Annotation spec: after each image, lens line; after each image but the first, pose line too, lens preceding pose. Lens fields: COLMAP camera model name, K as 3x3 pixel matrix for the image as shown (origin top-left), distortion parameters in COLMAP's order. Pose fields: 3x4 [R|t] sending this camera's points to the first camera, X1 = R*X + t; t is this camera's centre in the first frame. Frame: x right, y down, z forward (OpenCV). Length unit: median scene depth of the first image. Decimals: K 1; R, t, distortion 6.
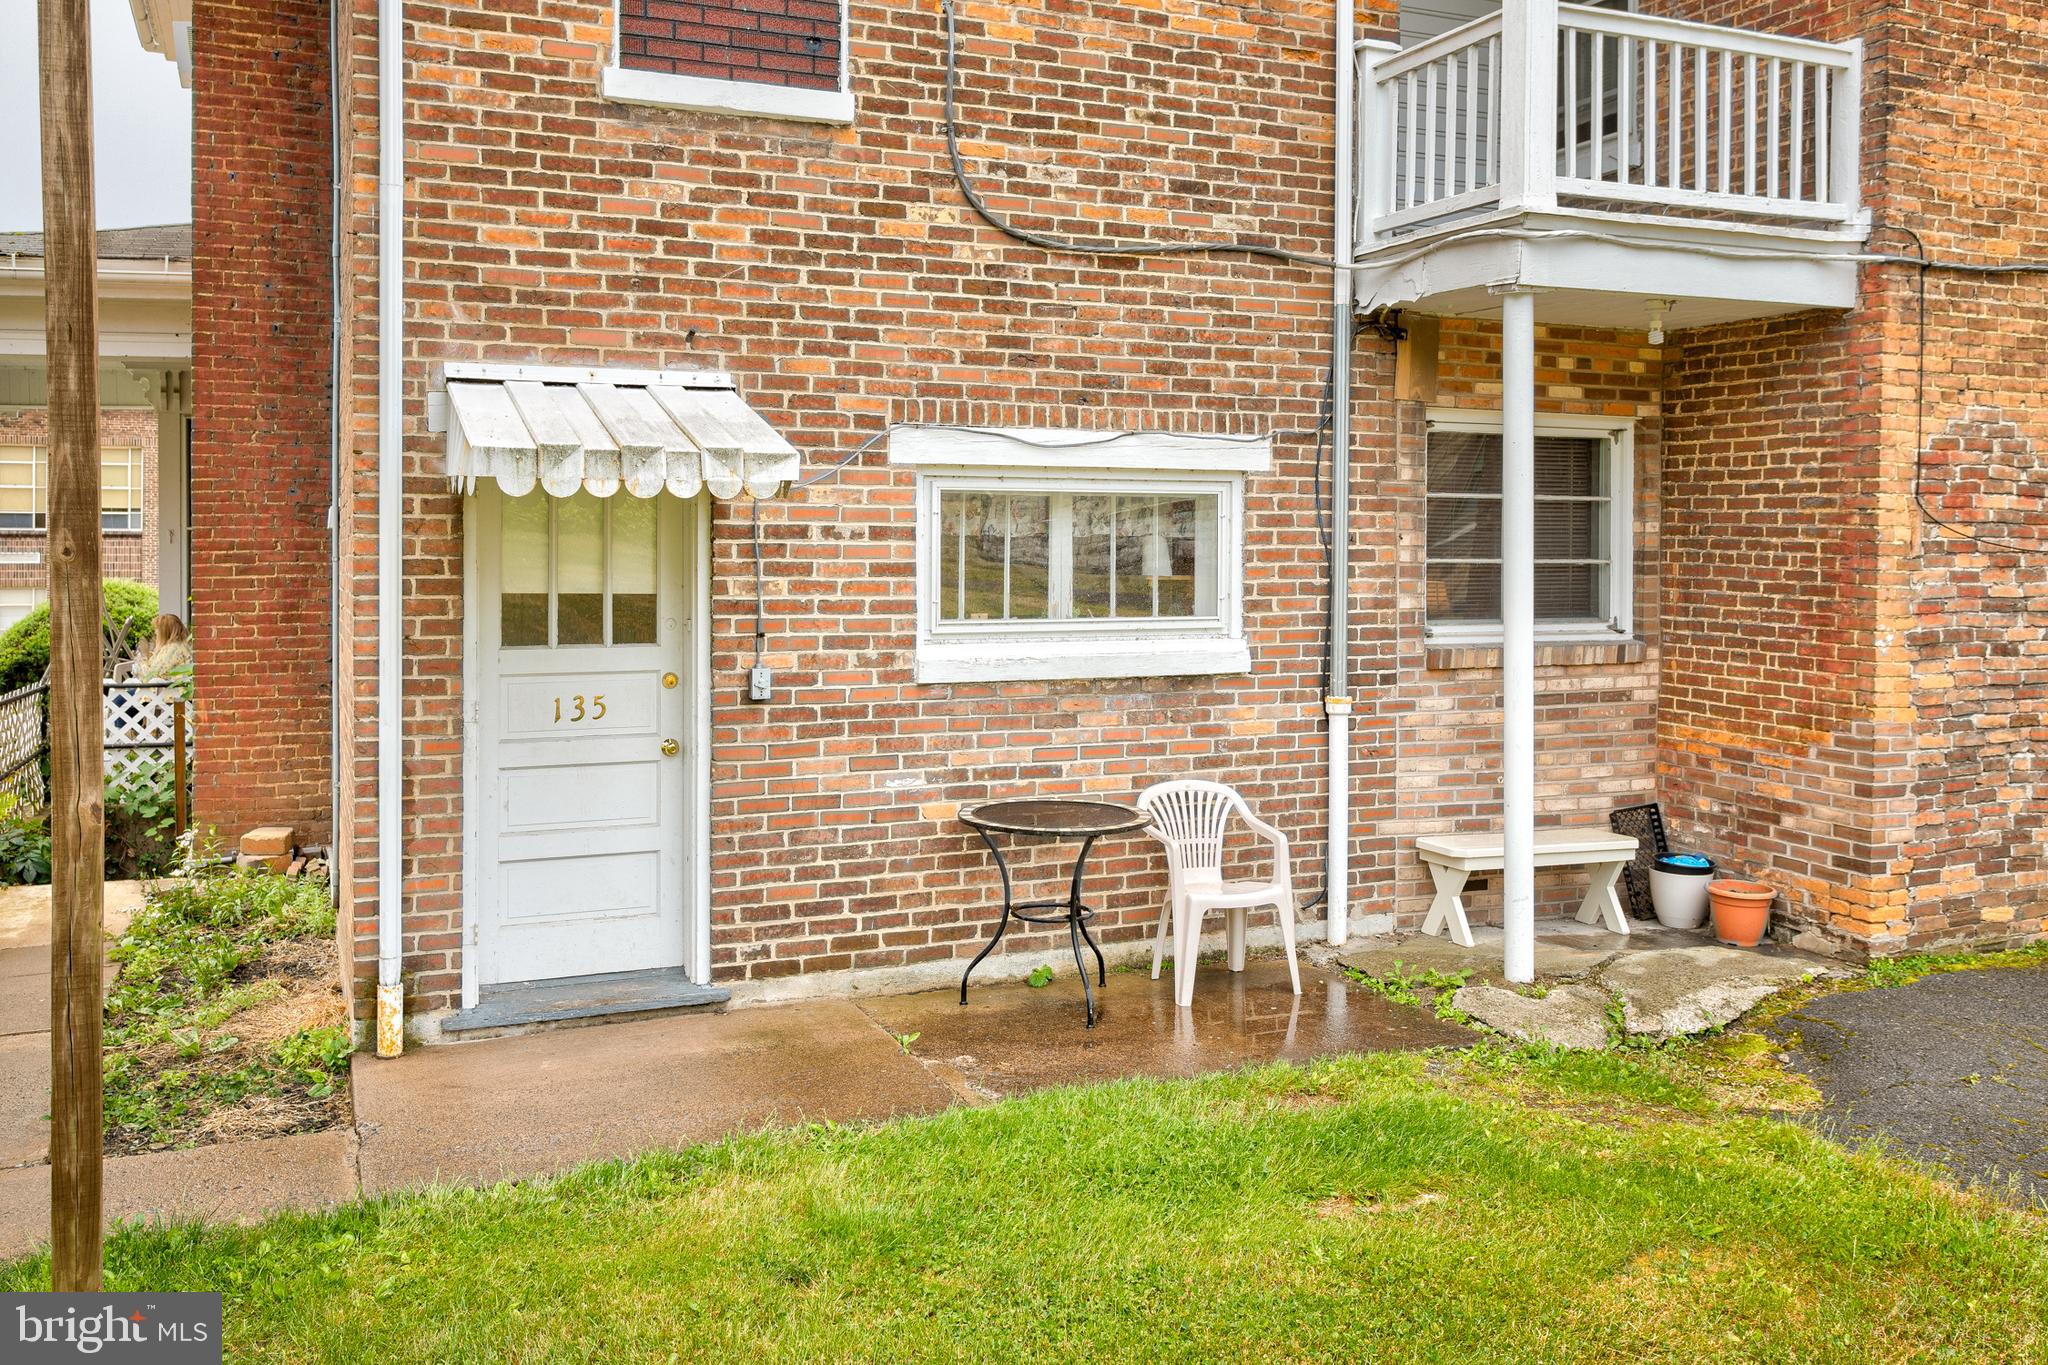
lens RADIAL K [[1718.1, 0, 1038.8], [0, 1718.1, 553.8], [0, 0, 1]] dist [-0.000558, -0.002761]
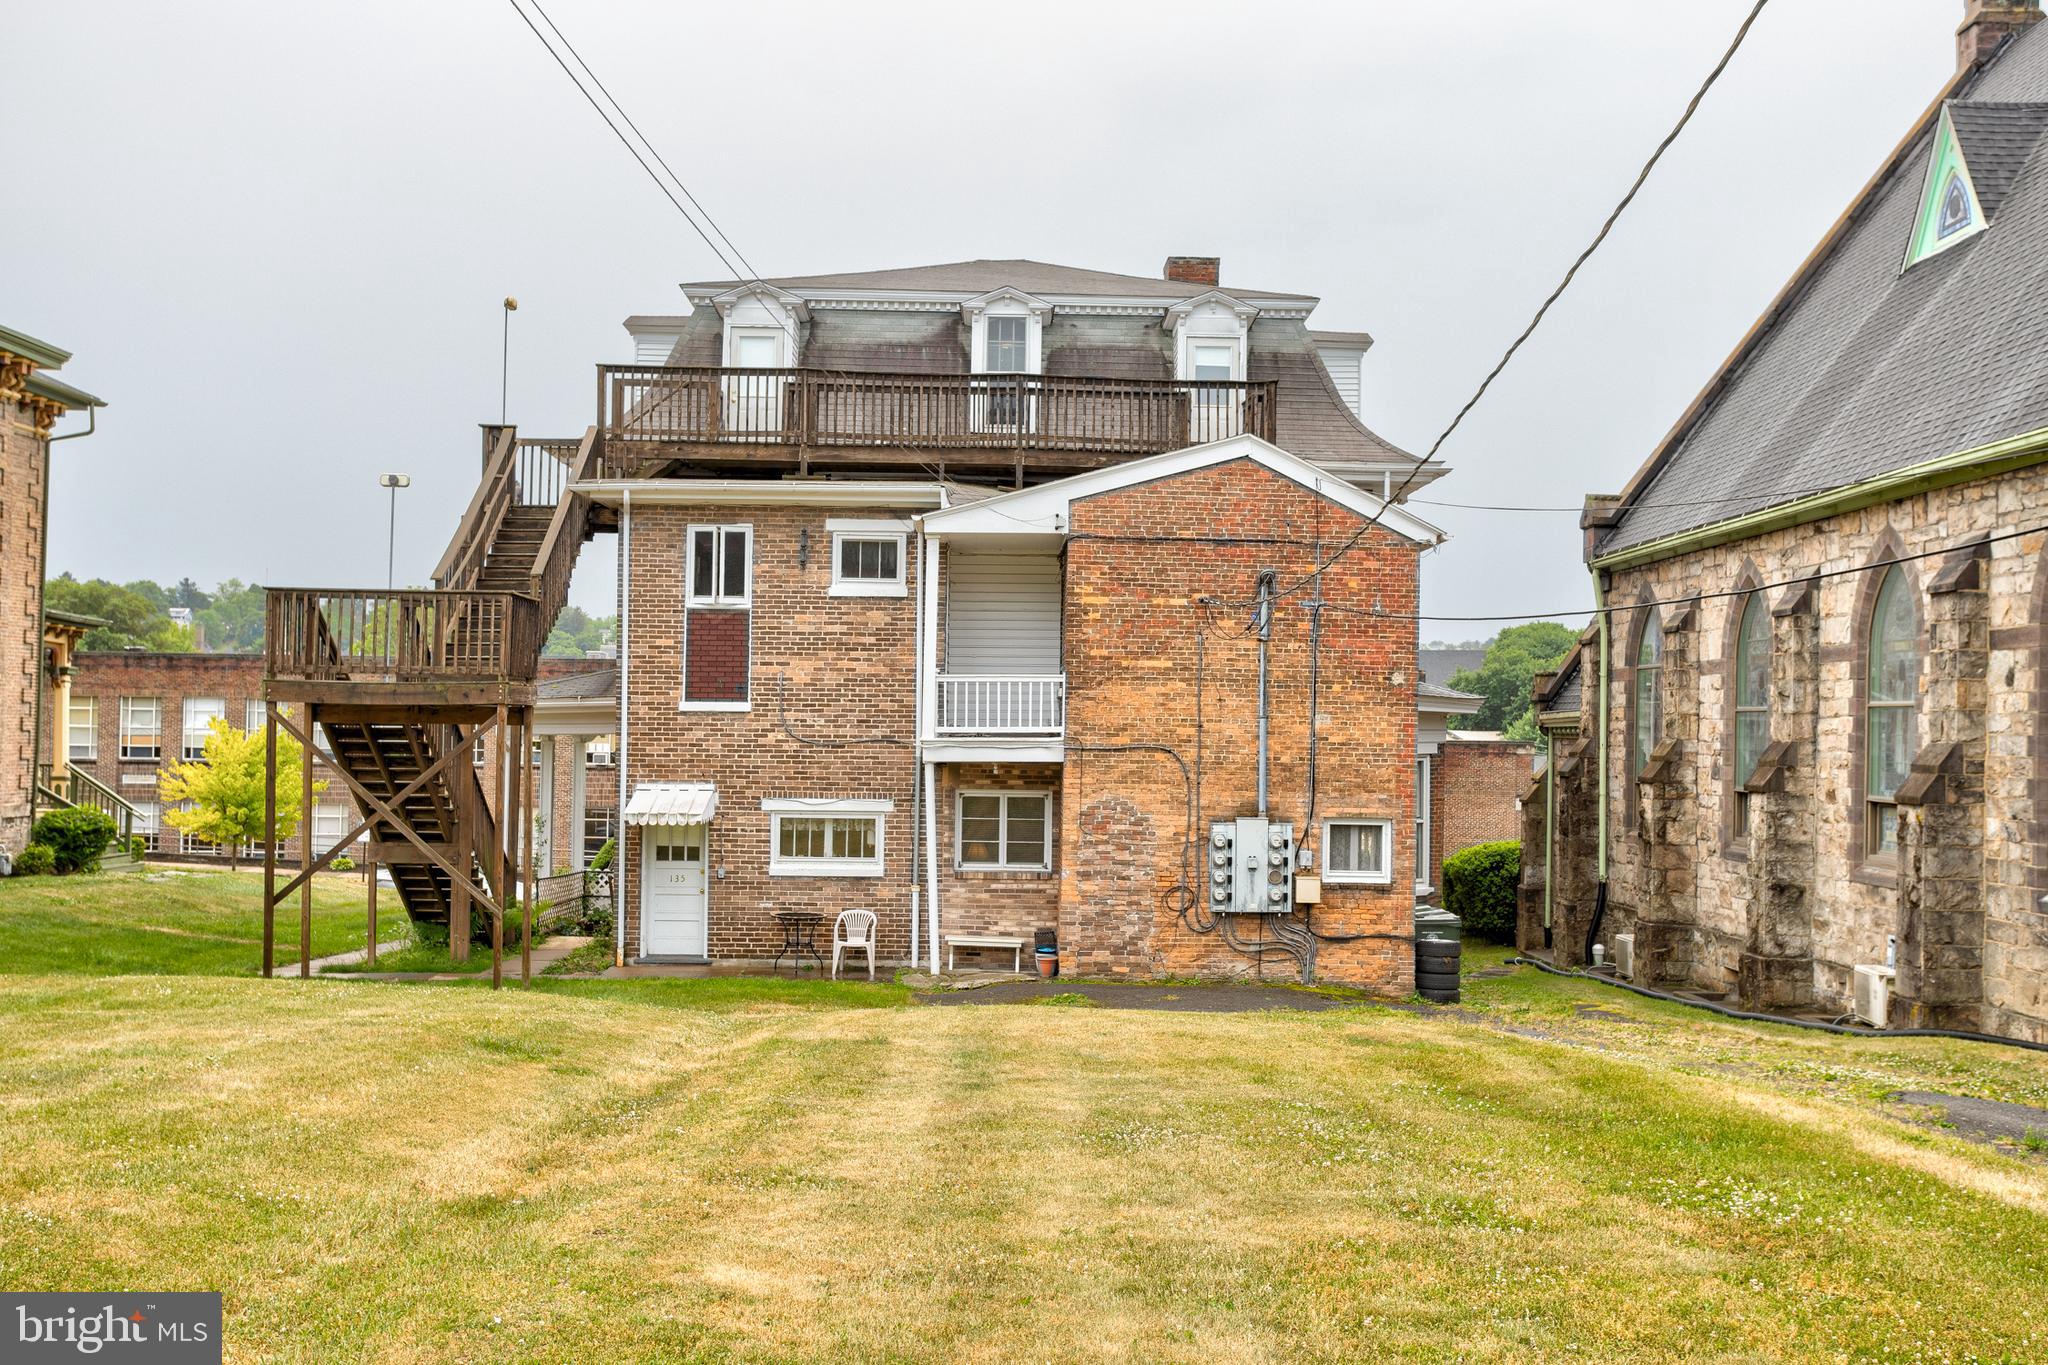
lens RADIAL K [[2089.7, 0, 1023.2], [0, 2089.7, 685.5], [0, 0, 1]] dist [-0.004968, 0.000000]
pose [[0.921920, -0.000625, -0.387379, 1.838943], [-0.012854, 0.999399, -0.032204, -0.159160], [0.387166, 0.034669, 0.921358, -2.415529]]
